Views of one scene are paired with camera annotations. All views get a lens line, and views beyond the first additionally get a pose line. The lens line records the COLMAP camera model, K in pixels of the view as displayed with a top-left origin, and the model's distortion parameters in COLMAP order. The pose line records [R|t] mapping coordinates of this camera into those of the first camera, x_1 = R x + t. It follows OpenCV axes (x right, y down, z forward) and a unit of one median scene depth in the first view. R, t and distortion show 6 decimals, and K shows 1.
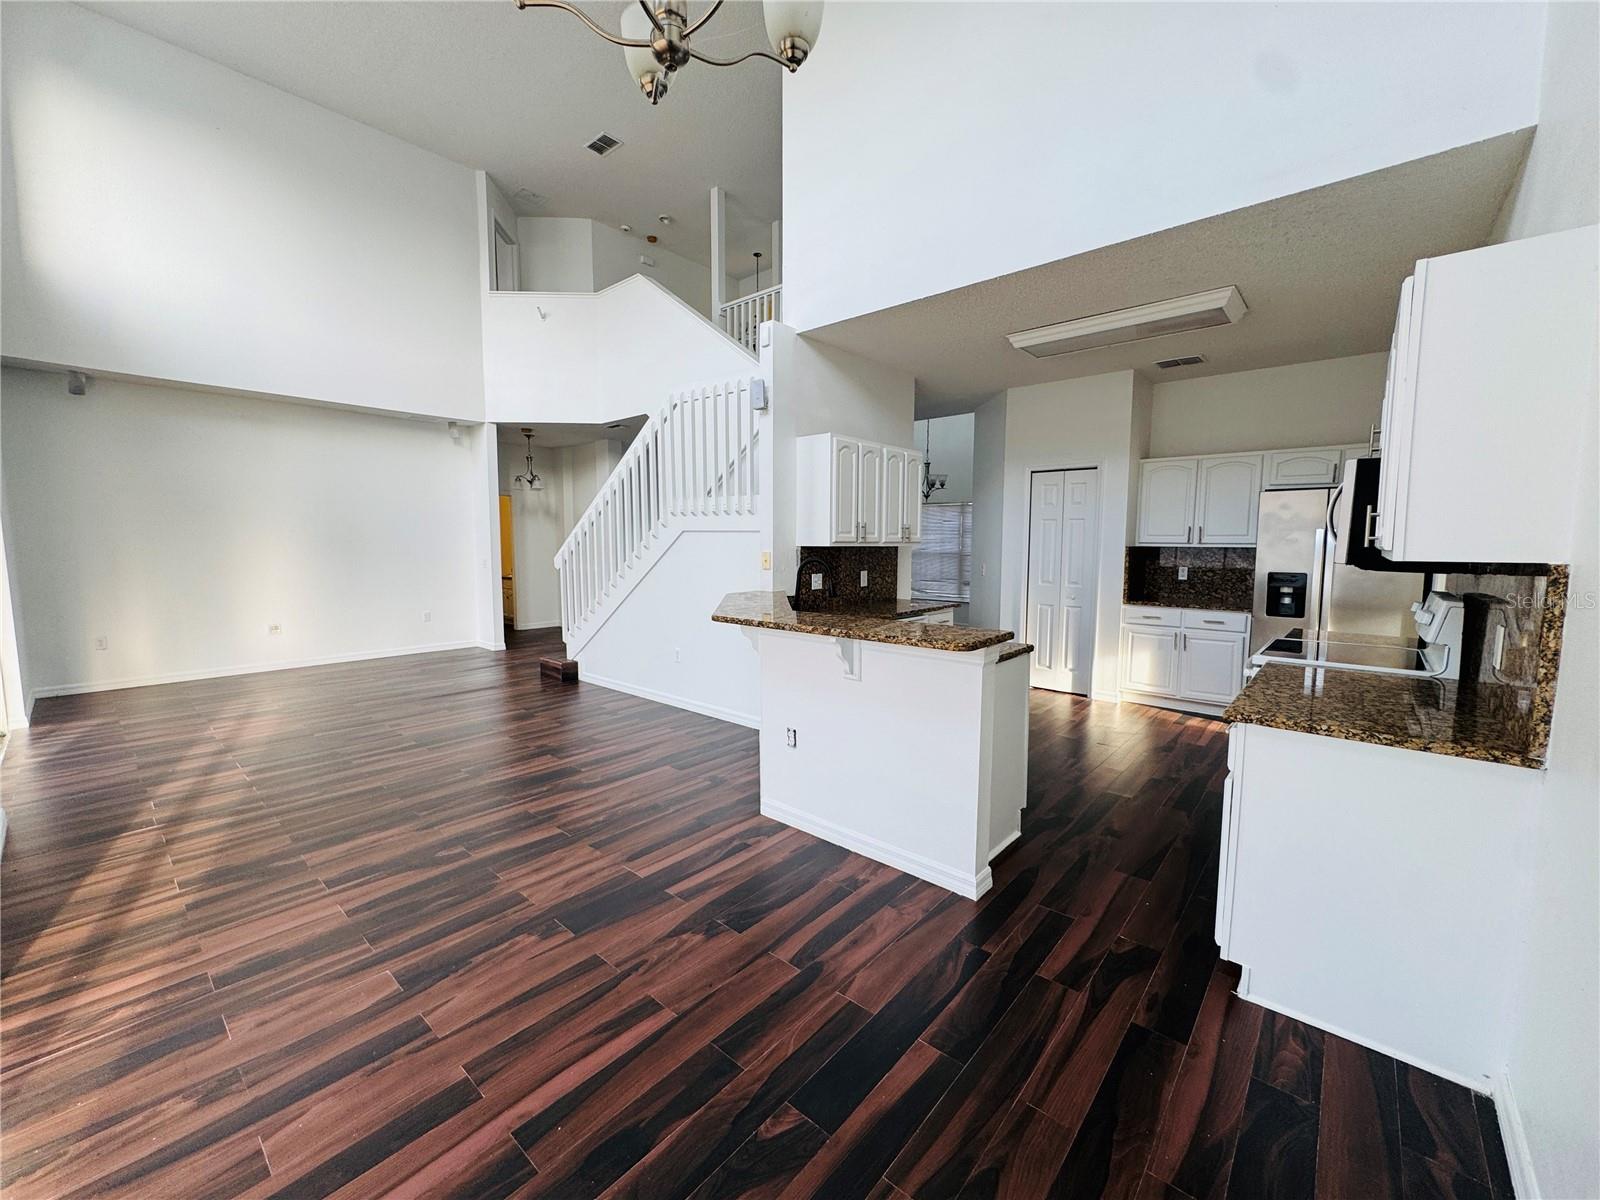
lens RADIAL K [[643.1, 0, 800.0], [0, 643.1, 600.0], [0, 0, 1]] dist [-0.002462, 0.000422]
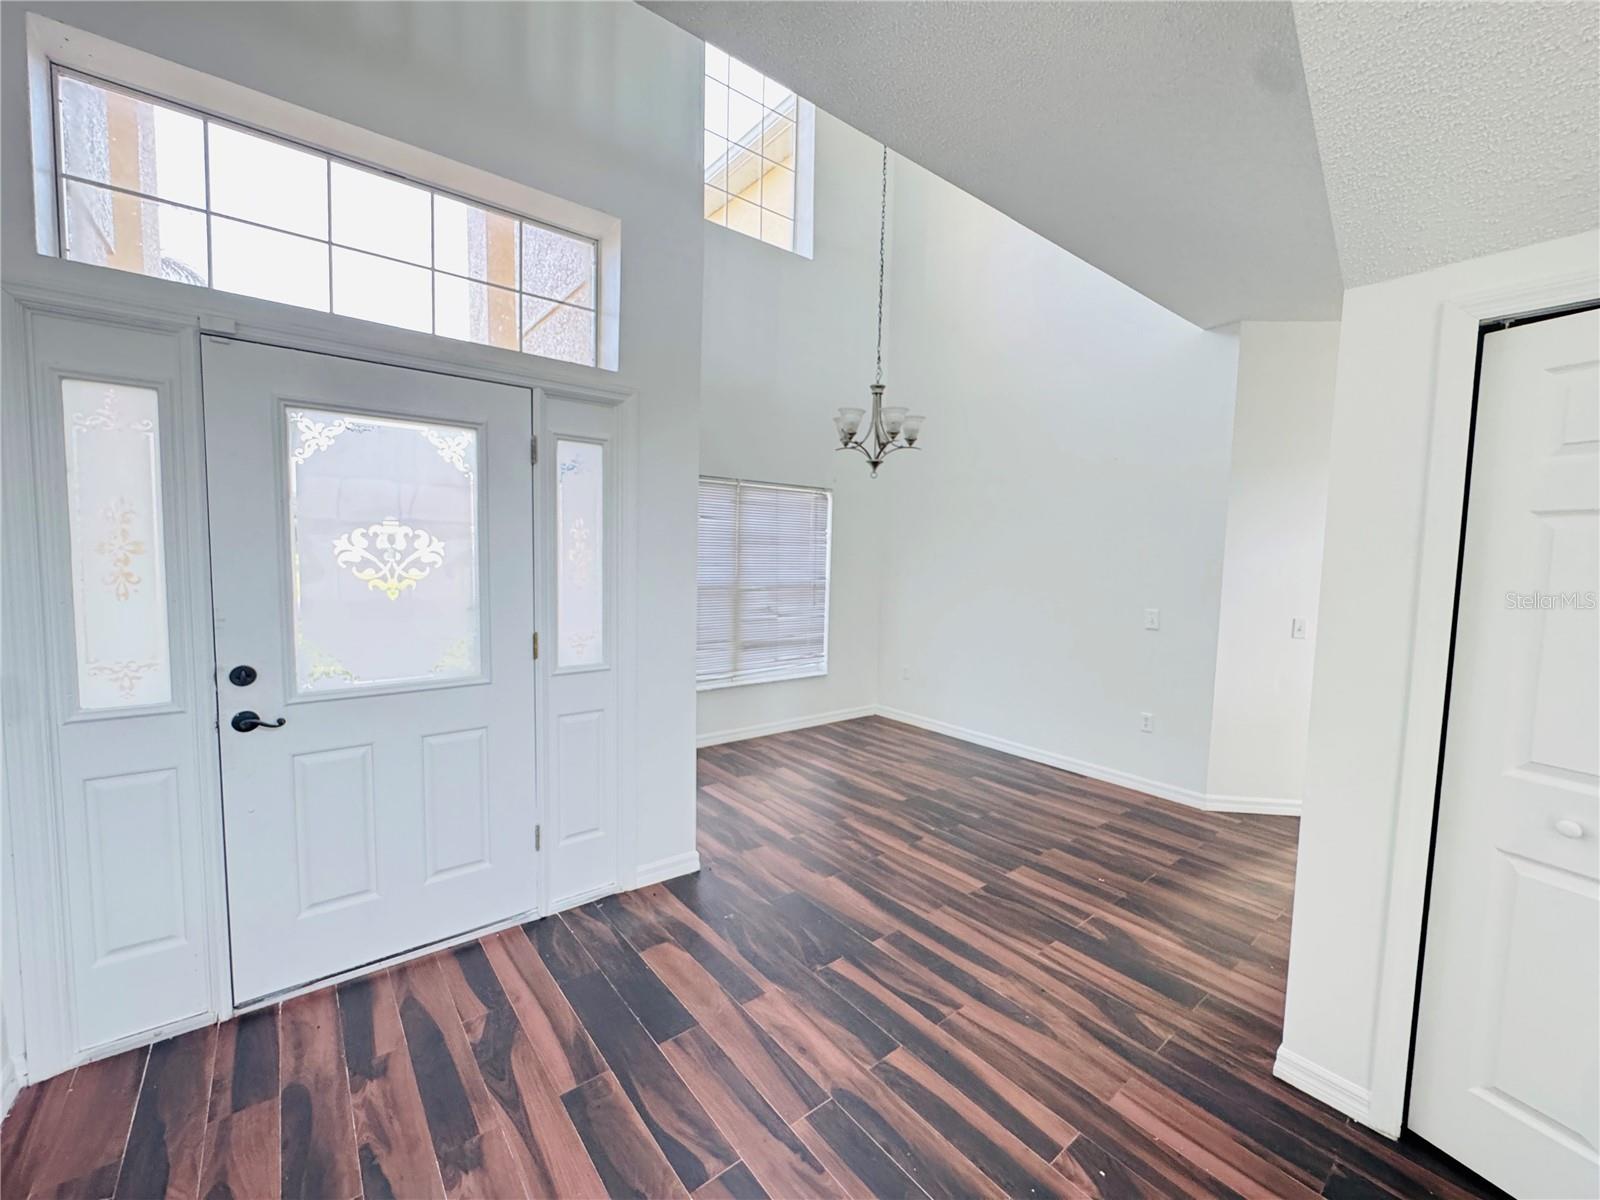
lens RADIAL K [[643.1, 0, 800.0], [0, 643.1, 600.0], [0, 0, 1]] dist [-0.002462, 0.000422]
pose [[0.178854, -0.069966, 0.981385, -0.430784], [0.066566, 0.996043, 0.058879, -0.175395], [-0.981621, 0.054796, 0.182804, 1.724897]]
